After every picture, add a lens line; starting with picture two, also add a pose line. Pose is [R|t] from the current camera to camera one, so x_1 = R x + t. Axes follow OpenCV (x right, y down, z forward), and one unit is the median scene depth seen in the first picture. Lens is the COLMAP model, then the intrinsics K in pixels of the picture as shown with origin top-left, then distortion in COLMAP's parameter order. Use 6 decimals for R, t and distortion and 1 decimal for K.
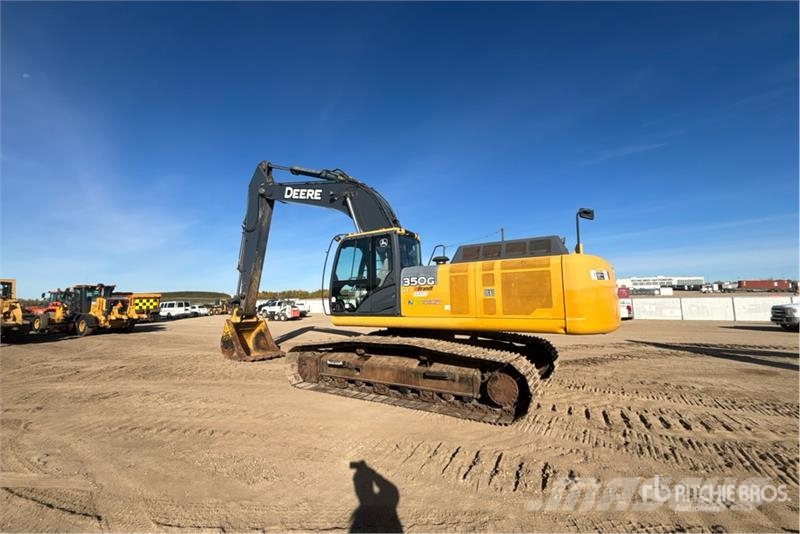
lens RADIAL K [[320.1, 0, 398.4], [0, 320.1, 268.5], [0, 0, 1]] dist [0.001163, -0.000212]
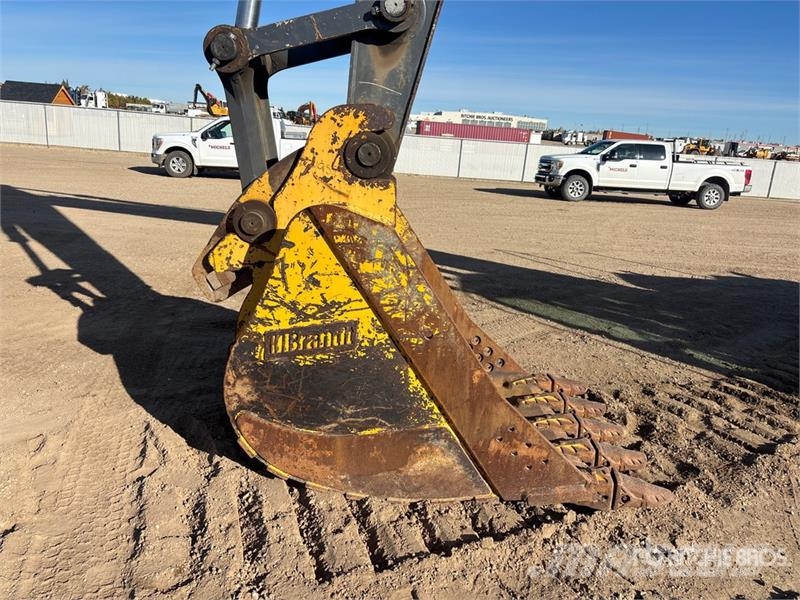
lens RADIAL K [[602.9, 0, 398.5], [0, 602.9, 302.5], [0, 0, 1]] dist [0.028948, -0.003245]
pose [[0.846649, -0.068587, 0.527713, -0.685821], [-0.131530, 0.933920, 0.332405, 0.123746], [-0.515640, -0.350840, 0.781682, 0.864802]]
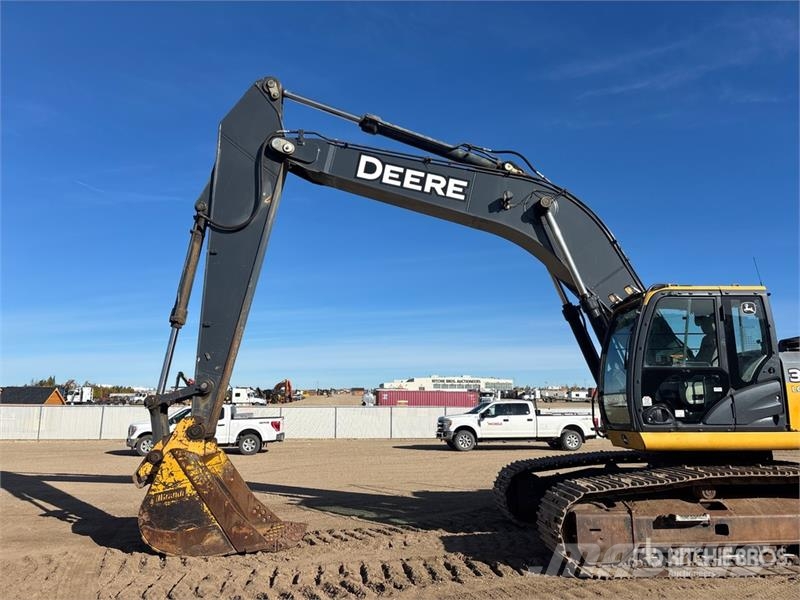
lens RADIAL K [[599.8, 0, 403.9], [0, 599.8, 305.3], [0, 0, 1]] dist [0.061980, -0.056460]
pose [[0.826525, 0.106265, 0.552779, -0.789214], [-0.066218, 0.993556, -0.091988, 0.040309], [-0.558992, 0.039426, 0.828235, 0.261460]]
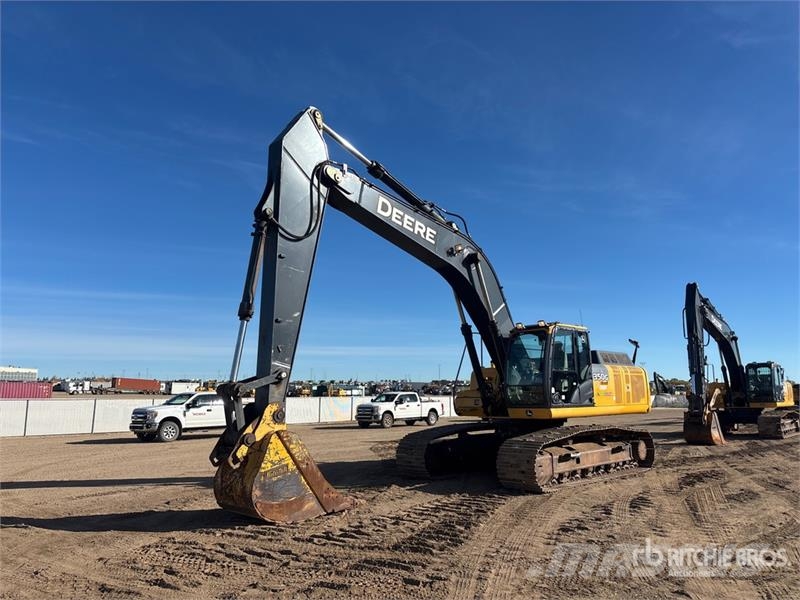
lens RADIAL K [[599.8, 0, 403.9], [0, 599.8, 305.3], [0, 0, 1]] dist [0.061980, -0.056460]
pose [[0.236250, 0.157779, 0.958797, -1.417593], [-0.093591, 0.985836, -0.139167, 0.097076], [-0.967174, -0.056856, 0.247671, 0.699680]]
